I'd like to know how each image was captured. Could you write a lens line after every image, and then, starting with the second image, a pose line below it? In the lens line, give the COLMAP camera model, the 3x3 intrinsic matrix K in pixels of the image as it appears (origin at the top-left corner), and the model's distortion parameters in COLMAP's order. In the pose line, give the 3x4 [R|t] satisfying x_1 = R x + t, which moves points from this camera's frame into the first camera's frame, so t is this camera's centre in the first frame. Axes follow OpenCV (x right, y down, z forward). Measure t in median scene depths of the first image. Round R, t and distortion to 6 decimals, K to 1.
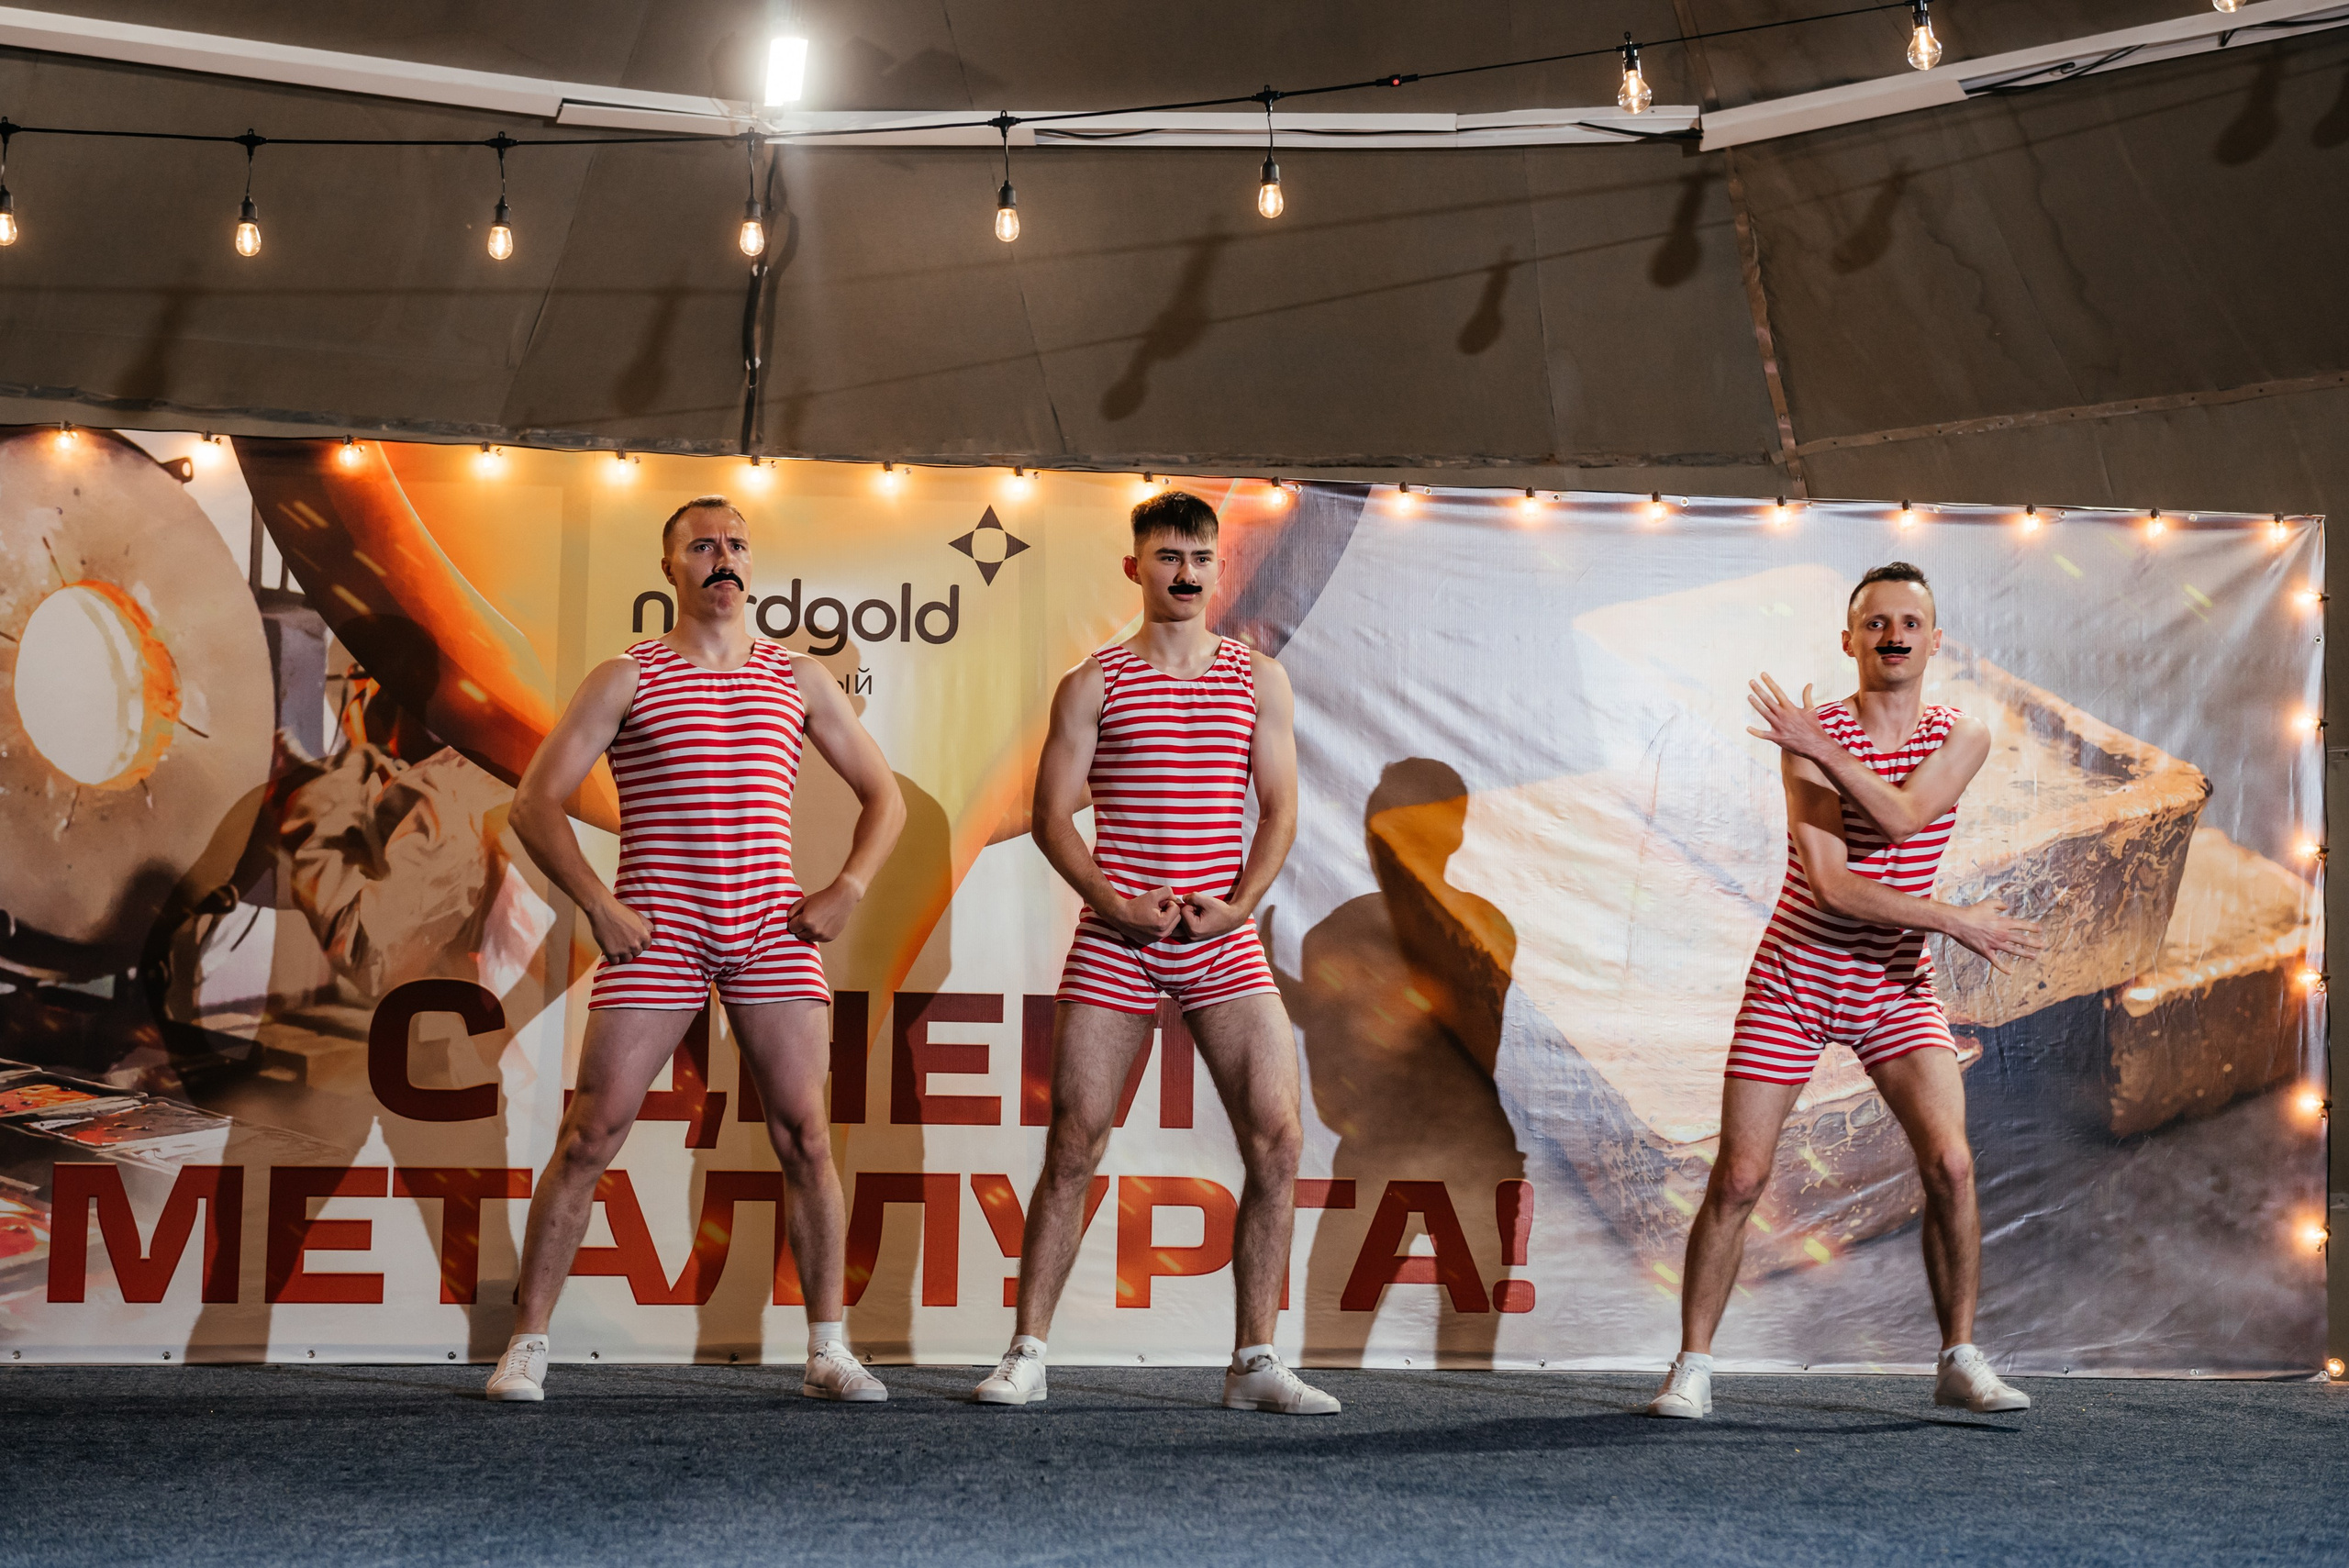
lens RADIAL K [[3889.5, 0, 1128.6], [0, 3889.5, 798.0], [0, 0, 1]] dist [0.172794, -0.187078]
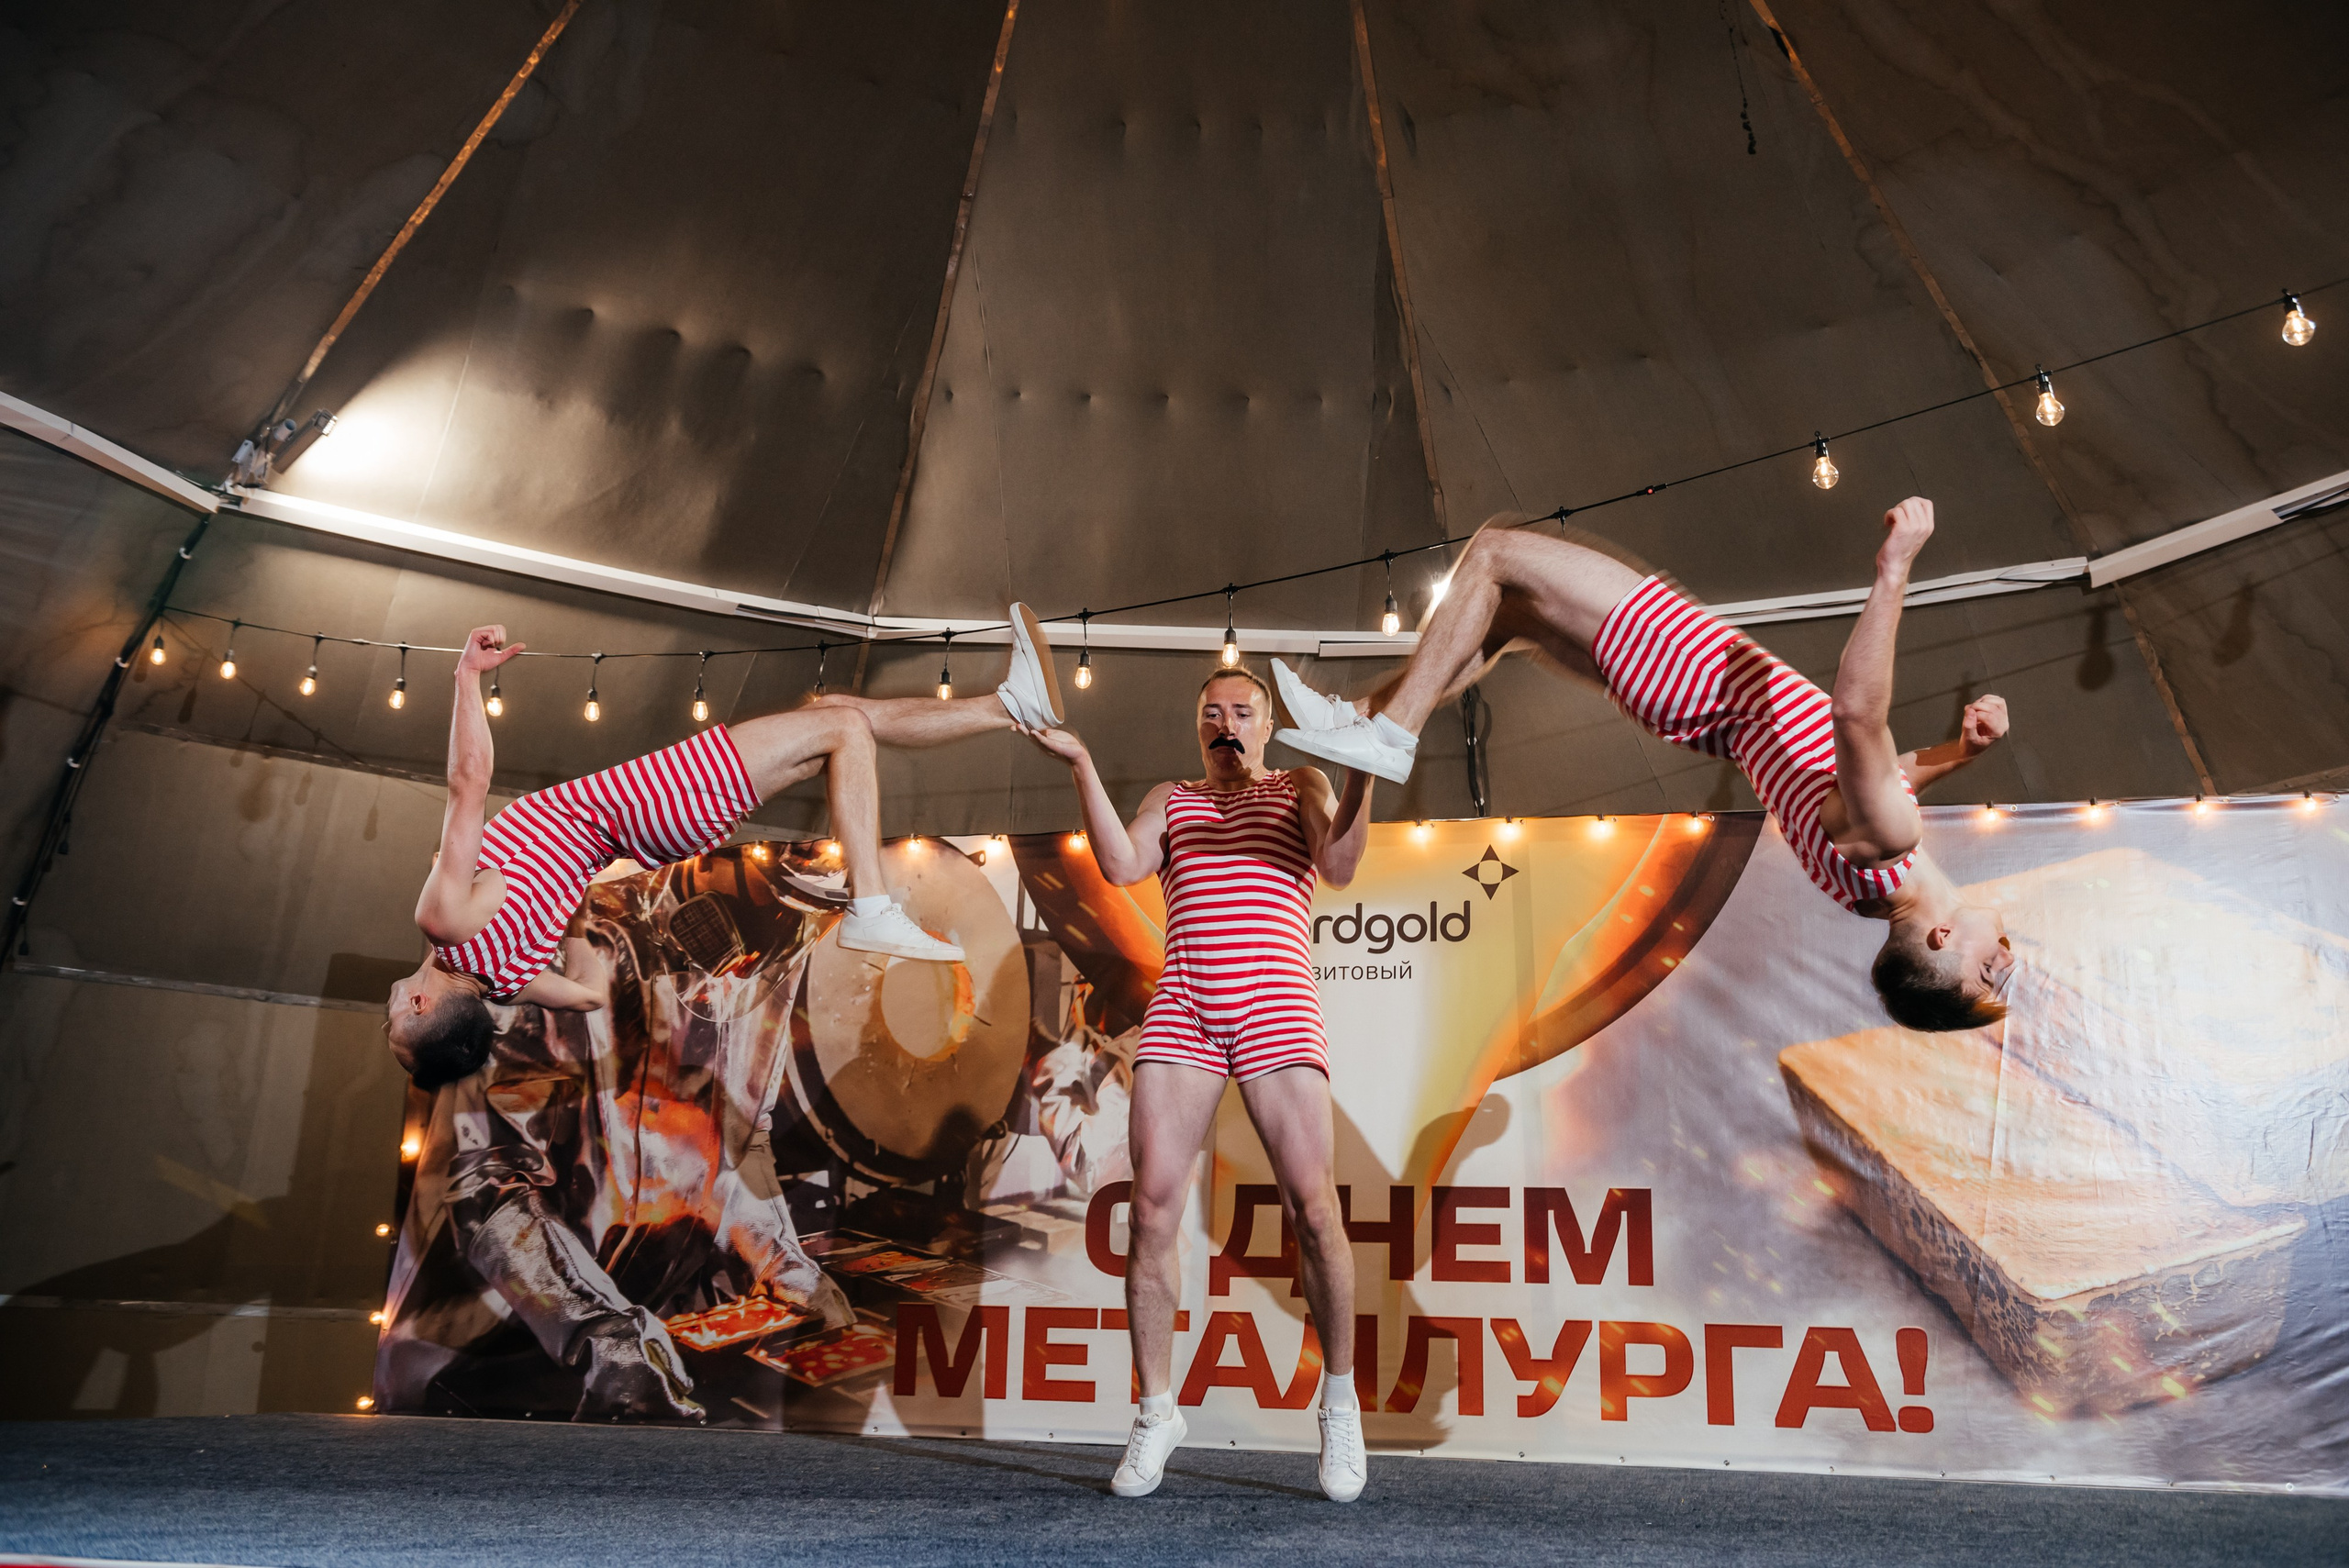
lens RADIAL K [[2198.0, 0, 1174.5], [0, 2198.0, 784.0], [0, 0, 1]] dist [0.022431, 0.003038]
pose [[0.924811, -0.084887, -0.370835, 0.160305], [0.021993, 0.985087, -0.170647, 0.039344], [0.379791, 0.149661, 0.912886, 0.204638]]
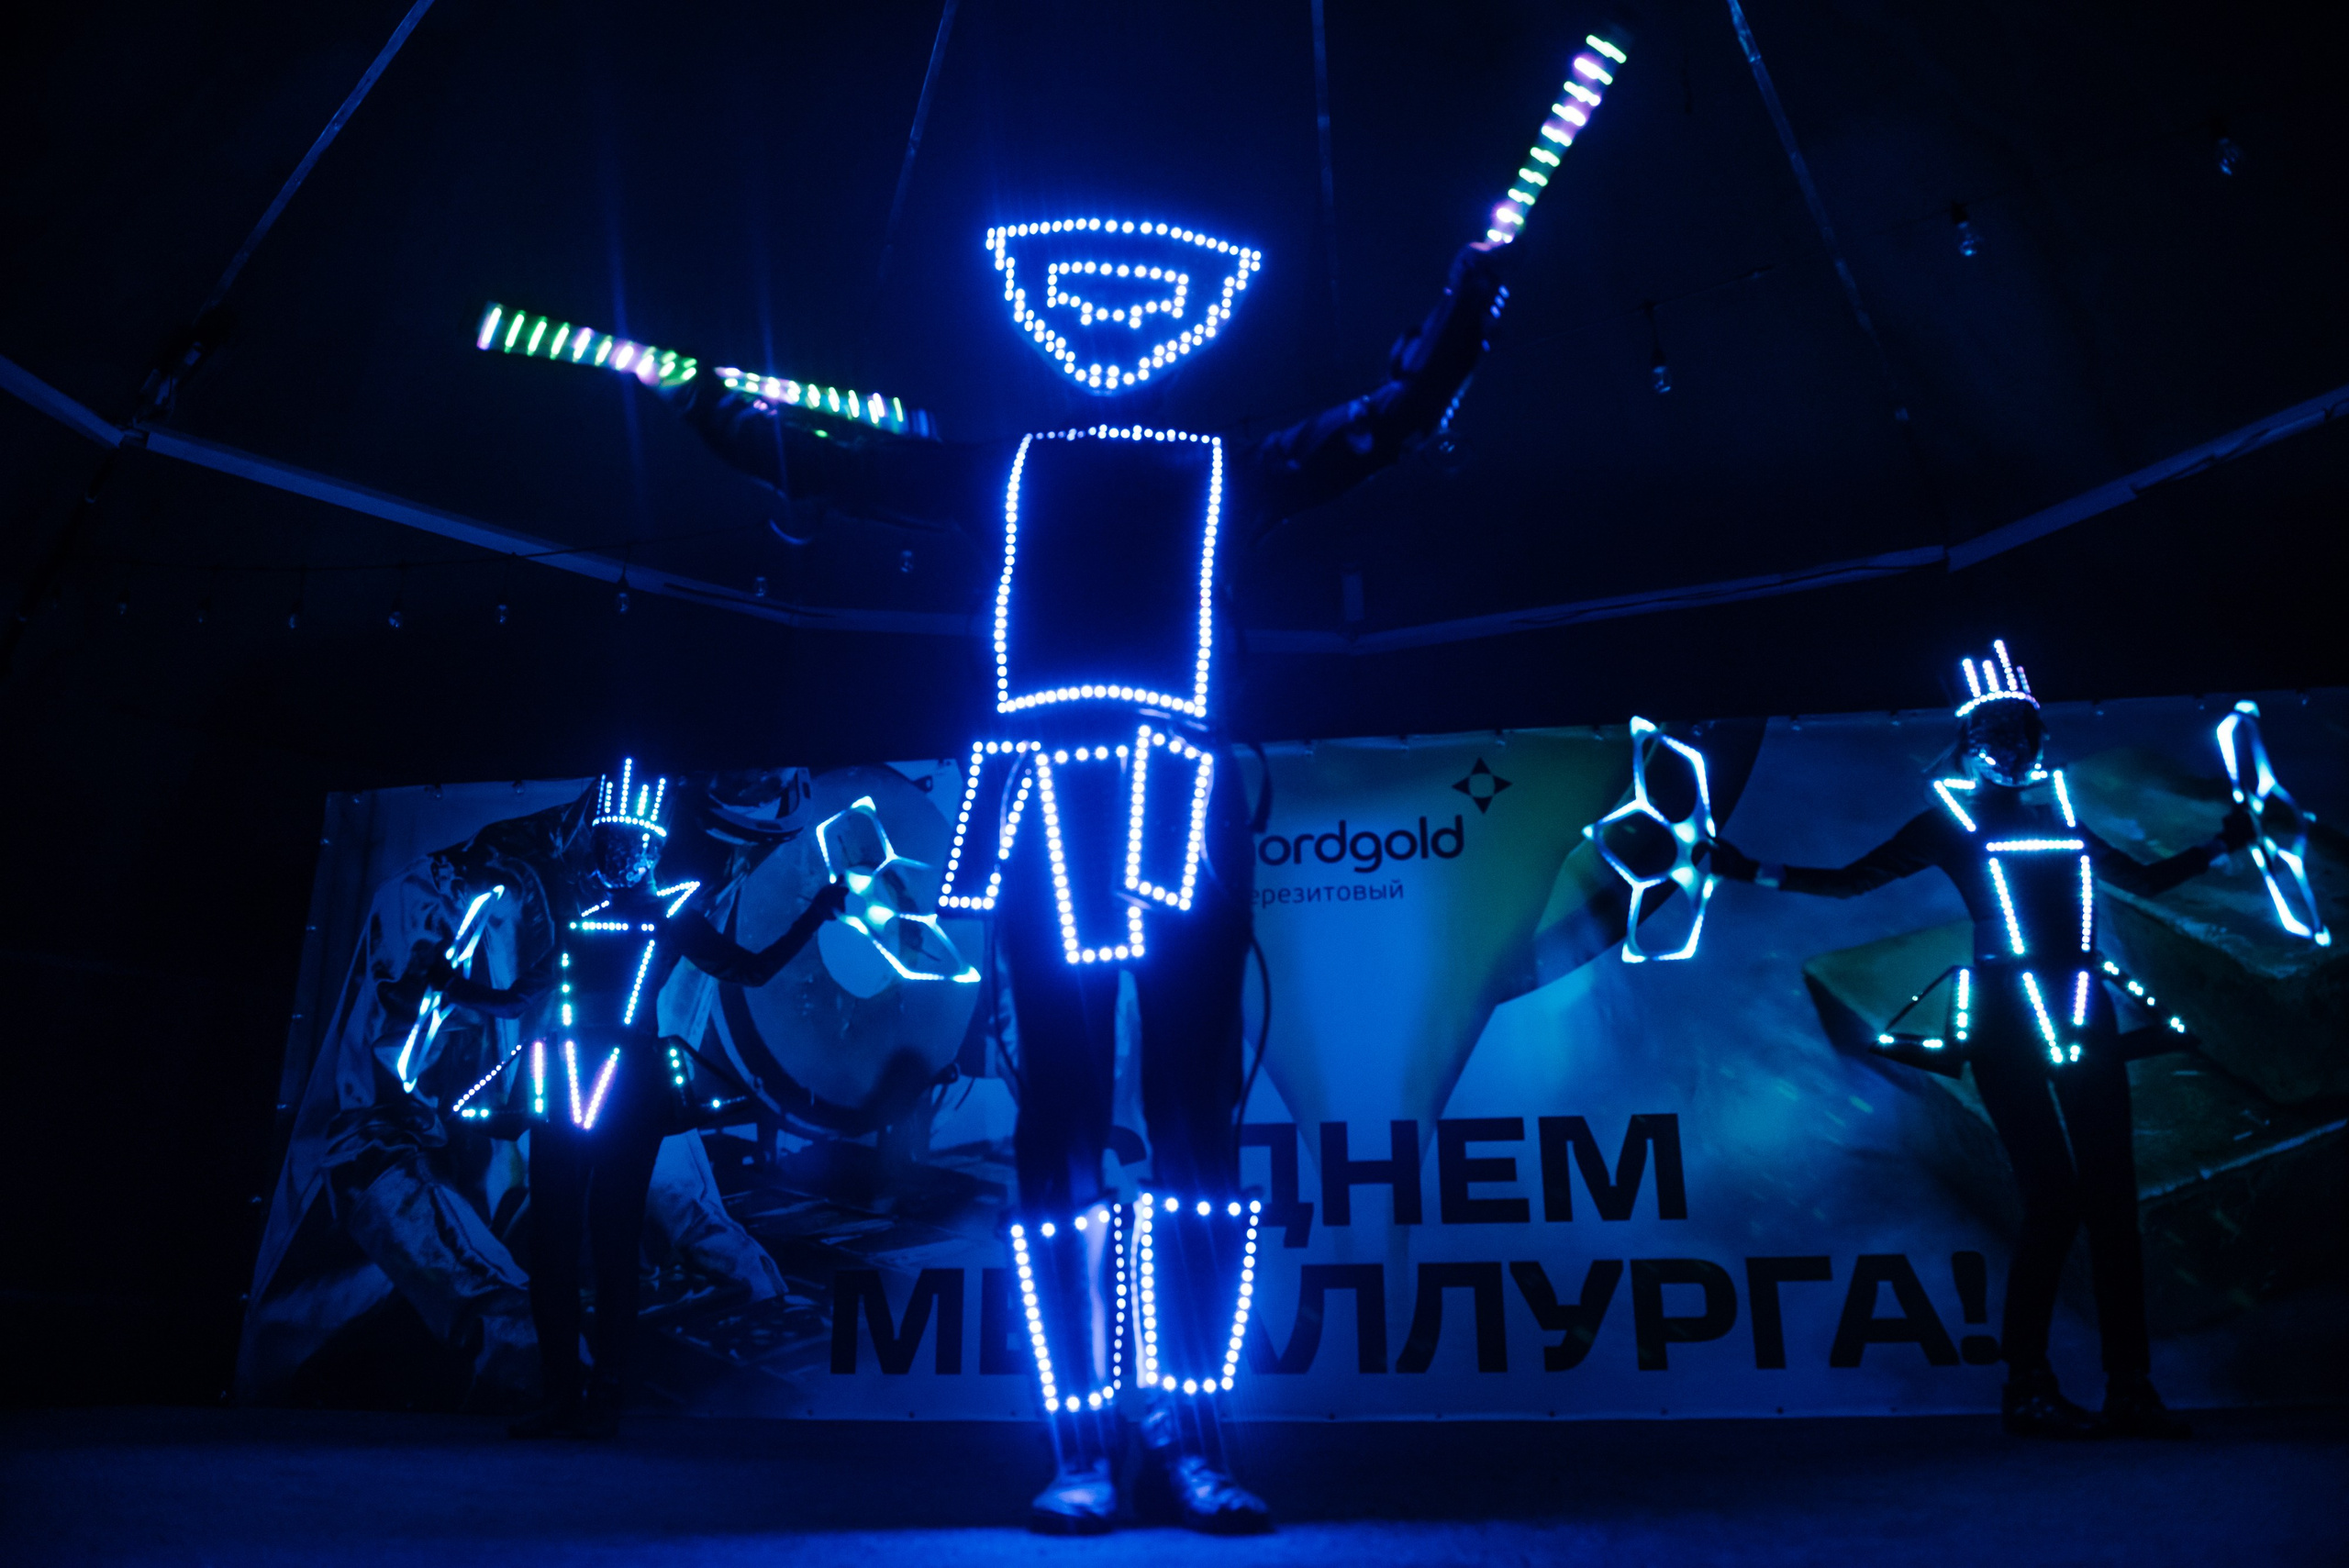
lens RADIAL K [[1607.3, 0, 1177.3], [0, 1607.3, 783.1], [0, 0, 1]] dist [-0.045976, -0.005652]
pose [[0.962438, -0.108484, -0.248884, 0.001474], [0.044797, 0.967589, -0.248526, 0.068670], [0.267779, 0.228042, 0.936104, 0.443083]]
